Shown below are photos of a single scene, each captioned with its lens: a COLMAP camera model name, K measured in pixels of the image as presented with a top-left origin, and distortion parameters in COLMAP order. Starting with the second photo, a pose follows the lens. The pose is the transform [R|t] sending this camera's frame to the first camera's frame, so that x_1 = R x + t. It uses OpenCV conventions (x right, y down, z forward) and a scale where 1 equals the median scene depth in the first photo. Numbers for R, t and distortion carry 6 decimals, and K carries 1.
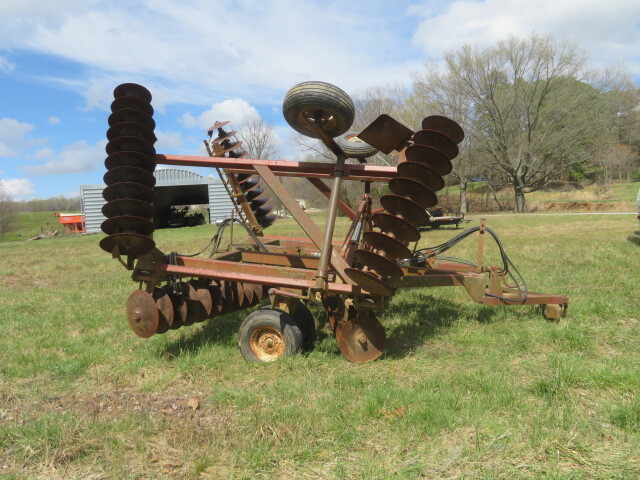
lens RADIAL K [[455.5, 0, 311.7], [0, 455.5, 236.9], [0, 0, 1]] dist [-0.001490, -0.001277]
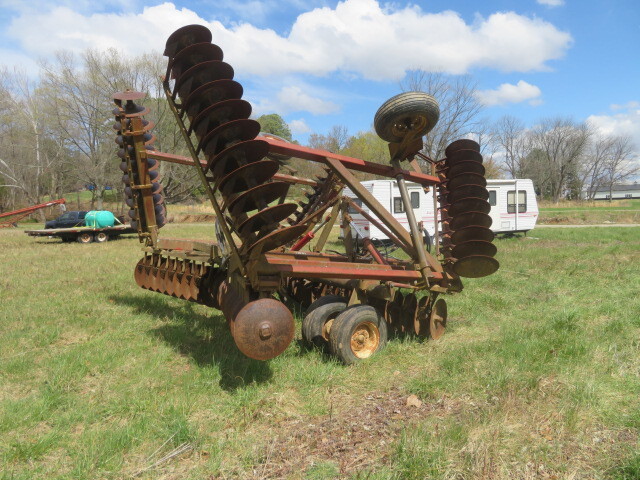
lens RADIAL K [[461.8, 0, 316.0], [0, 461.8, 227.8], [0, 0, 1]] dist [-0.037783, -0.002945]
pose [[0.664344, 0.014063, 0.747295, -0.164915], [0.019830, 0.999139, -0.036431, 0.004521], [-0.747164, 0.039021, 0.663493, 0.072609]]
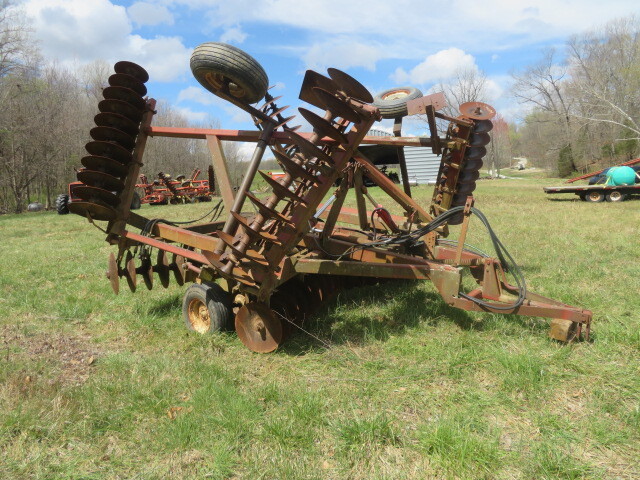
lens RADIAL K [[461.8, 0, 320.0], [0, 461.8, 240.0], [0, 0, 1]] dist [-0.026731, 0.003210]
pose [[0.898504, 0.072016, -0.433018, 0.101624], [-0.030205, 0.994256, 0.102681, -0.008160], [0.437925, -0.079180, 0.895518, 0.039280]]
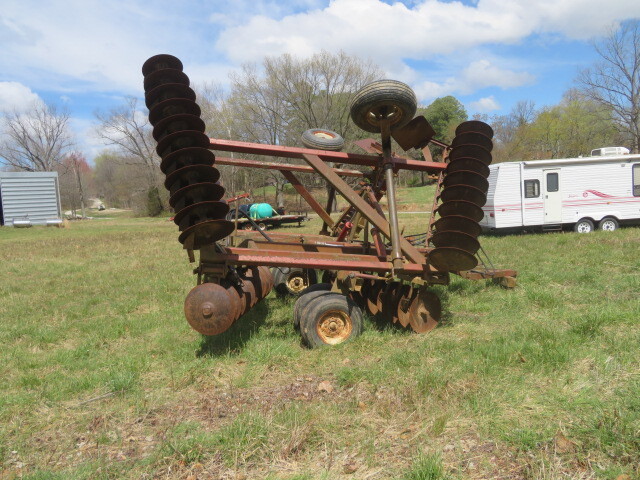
lens RADIAL K [[464.5, 0, 317.1], [0, 464.5, 241.5], [0, 0, 1]] dist [-0.015374, -0.006058]
pose [[0.903051, -0.026091, 0.428740, -0.104098], [0.023339, 0.999659, 0.011676, 0.004790], [-0.428898, -0.000538, 0.903353, 0.010977]]
